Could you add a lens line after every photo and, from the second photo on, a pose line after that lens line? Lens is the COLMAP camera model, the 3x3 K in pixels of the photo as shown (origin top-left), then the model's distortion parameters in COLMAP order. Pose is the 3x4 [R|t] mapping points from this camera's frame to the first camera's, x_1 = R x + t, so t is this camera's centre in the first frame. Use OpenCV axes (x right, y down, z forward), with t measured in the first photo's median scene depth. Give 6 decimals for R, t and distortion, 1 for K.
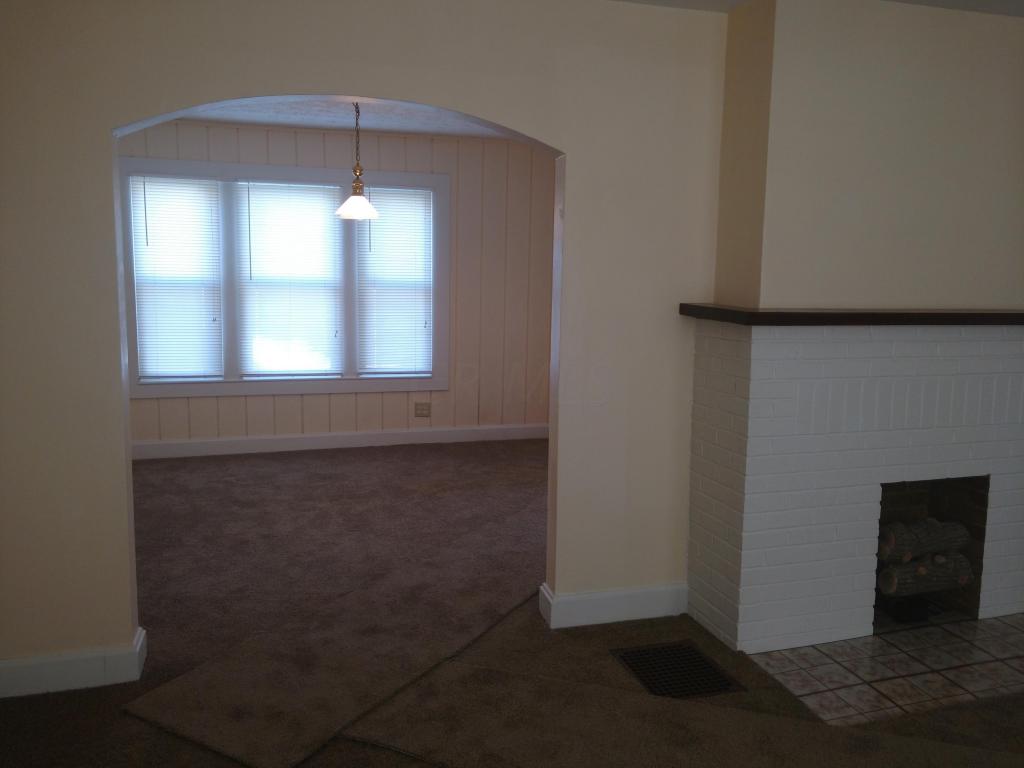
lens RADIAL K [[784.7, 0, 512.0], [0, 784.7, 384.0], [0, 0, 1]] dist [-0.005478, -0.000570]
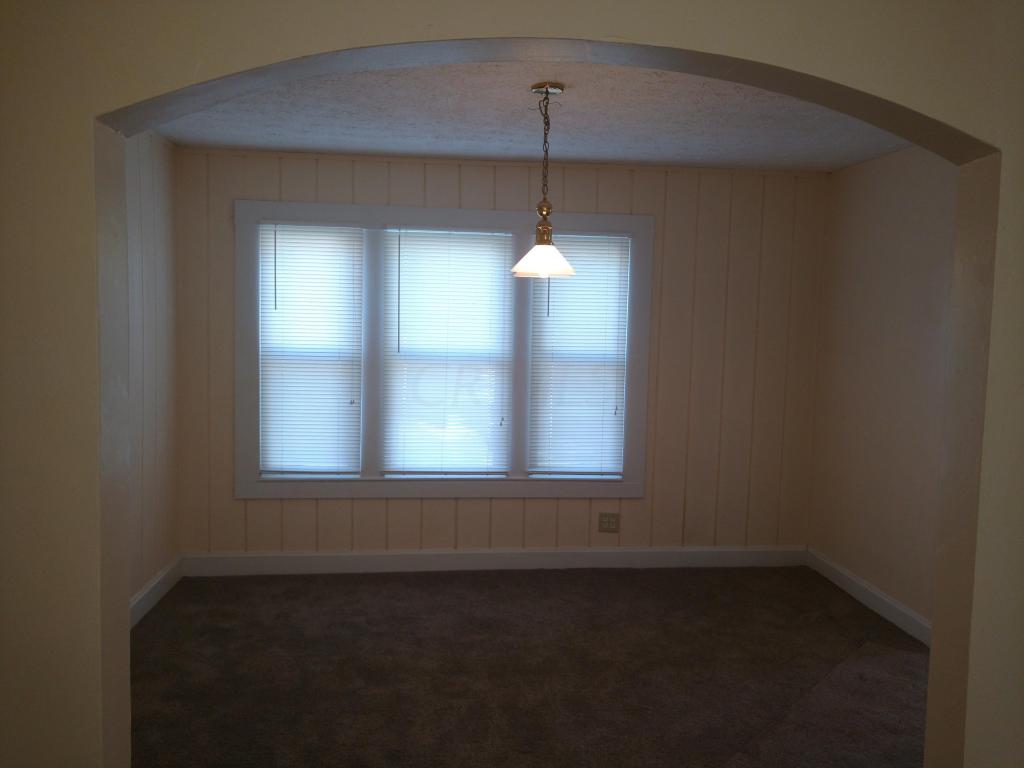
lens RADIAL K [[719.4, 0, 512.0], [0, 719.4, 384.0], [0, 0, 1]] dist [0.024053, -0.002794]
pose [[0.981801, 0.023267, -0.188483, -0.083448], [-0.031557, 0.998656, -0.041104, -0.074694], [0.187273, 0.046304, 0.981216, 0.311572]]
